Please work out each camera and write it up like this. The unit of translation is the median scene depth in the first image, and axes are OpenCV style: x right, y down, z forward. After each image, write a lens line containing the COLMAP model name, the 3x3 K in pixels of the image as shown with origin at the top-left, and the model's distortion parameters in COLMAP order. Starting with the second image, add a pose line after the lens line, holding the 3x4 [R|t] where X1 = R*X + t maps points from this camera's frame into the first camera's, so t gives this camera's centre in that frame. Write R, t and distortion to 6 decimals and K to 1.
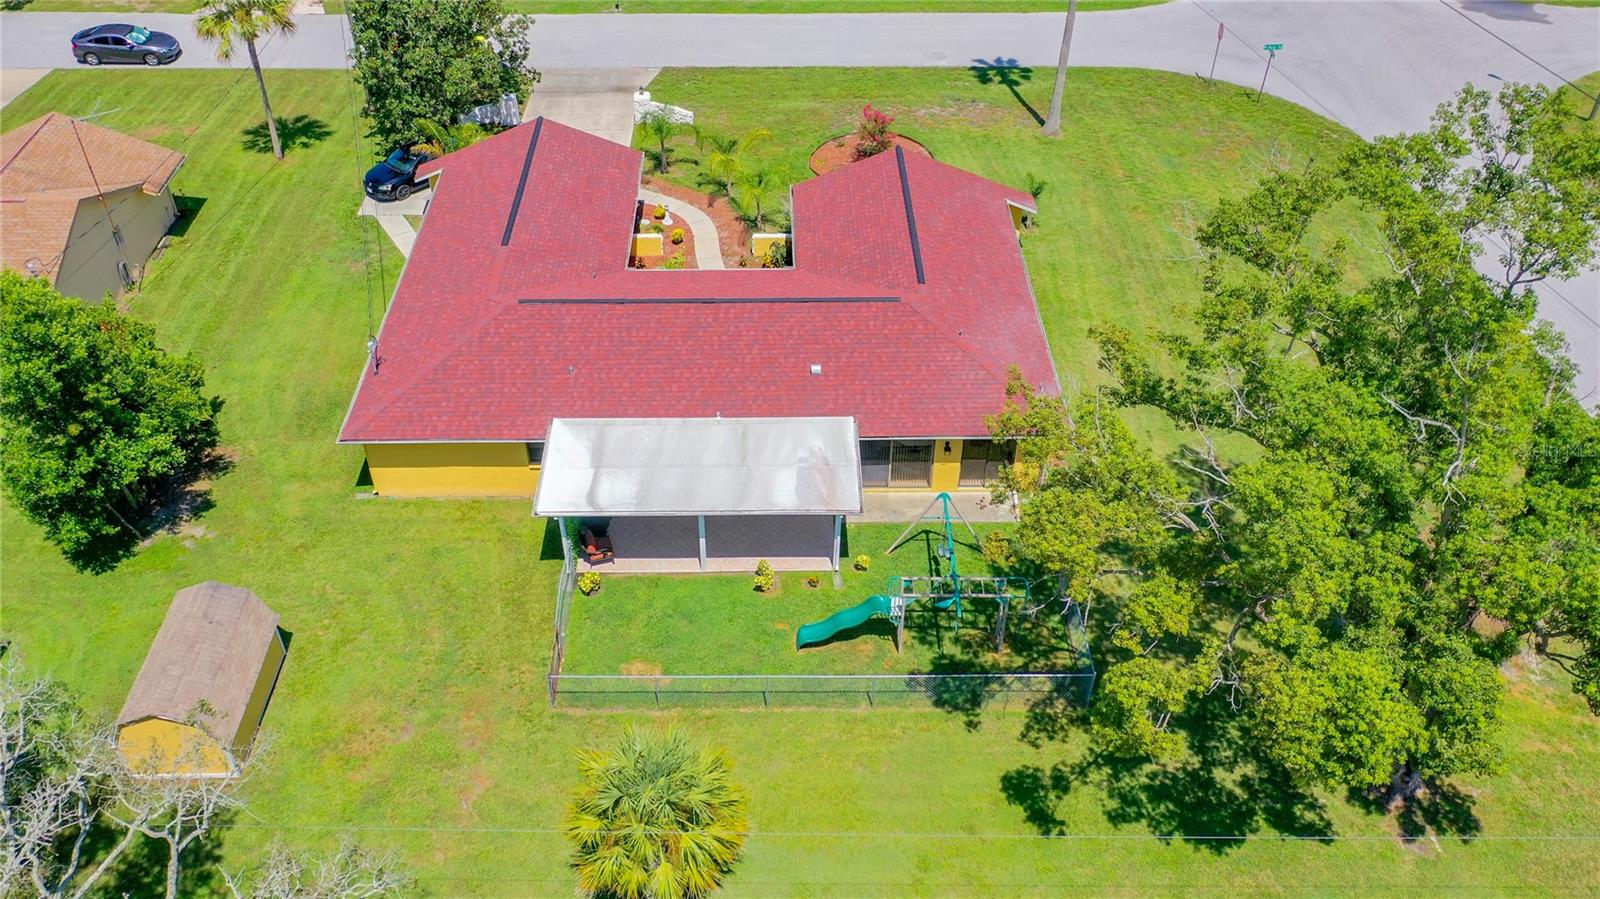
lens RADIAL K [[1274.9, 0, 800.0], [0, 1274.9, 449.5], [0, 0, 1]] dist [0.015344, -0.001388]
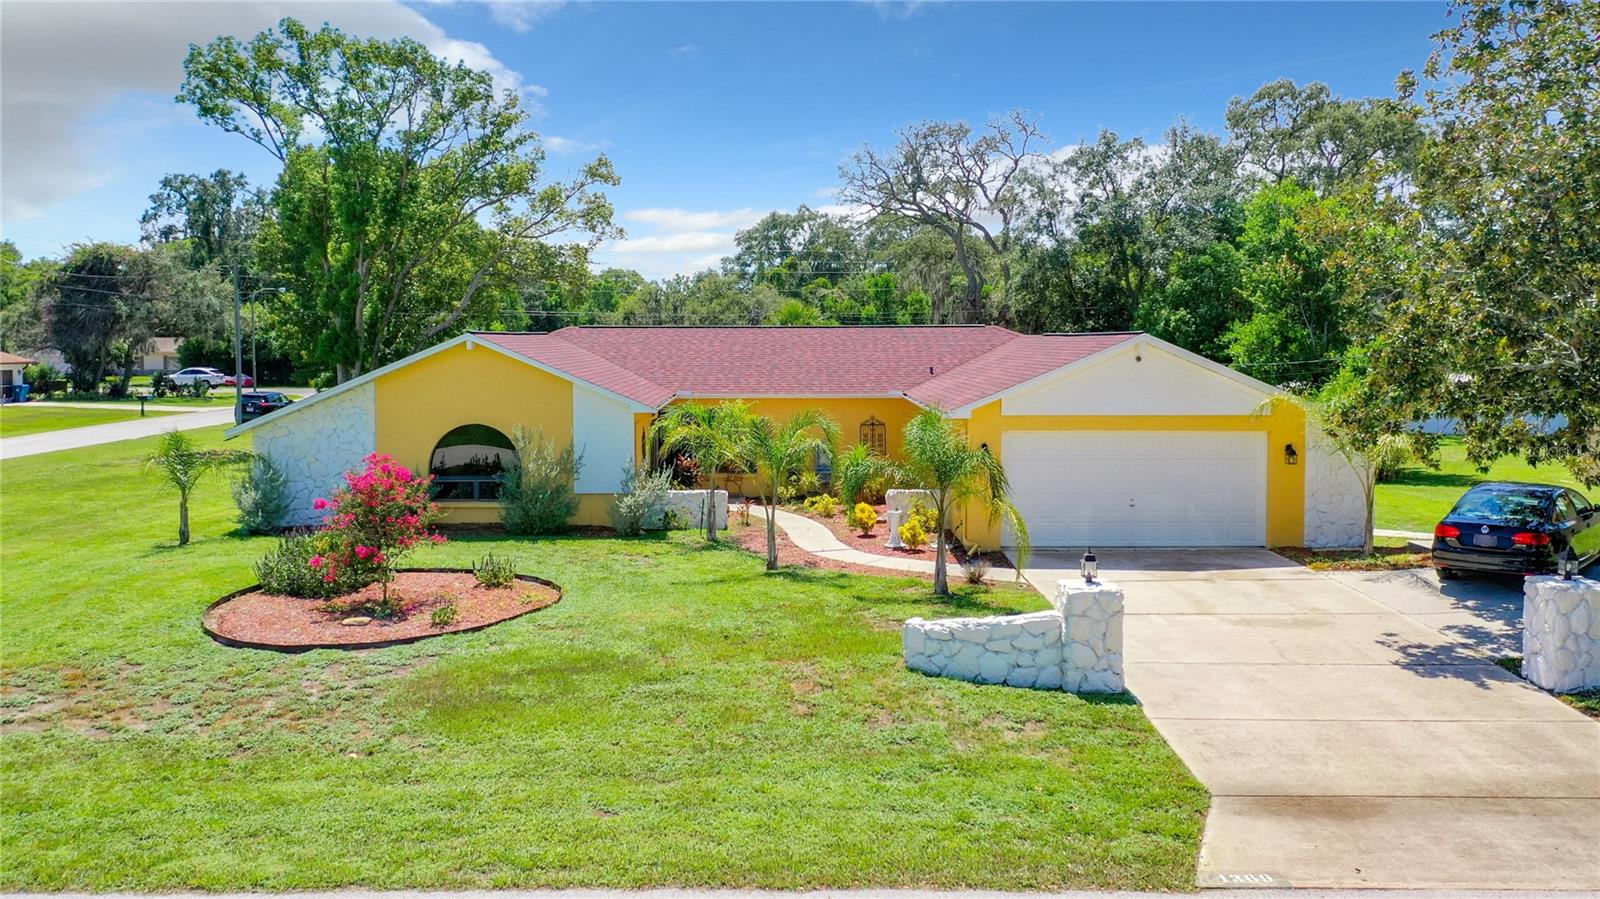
lens RADIAL K [[1296.3, 0, 769.8], [0, 1296.3, 415.4], [0, 0, 1]] dist [0.010160, 0.001463]
pose [[-0.999529, -0.000262, 0.030684, -0.096909], [0.021116, 0.719692, 0.693972, -0.781061], [-0.022265, 0.694293, -0.719348, 1.831174]]
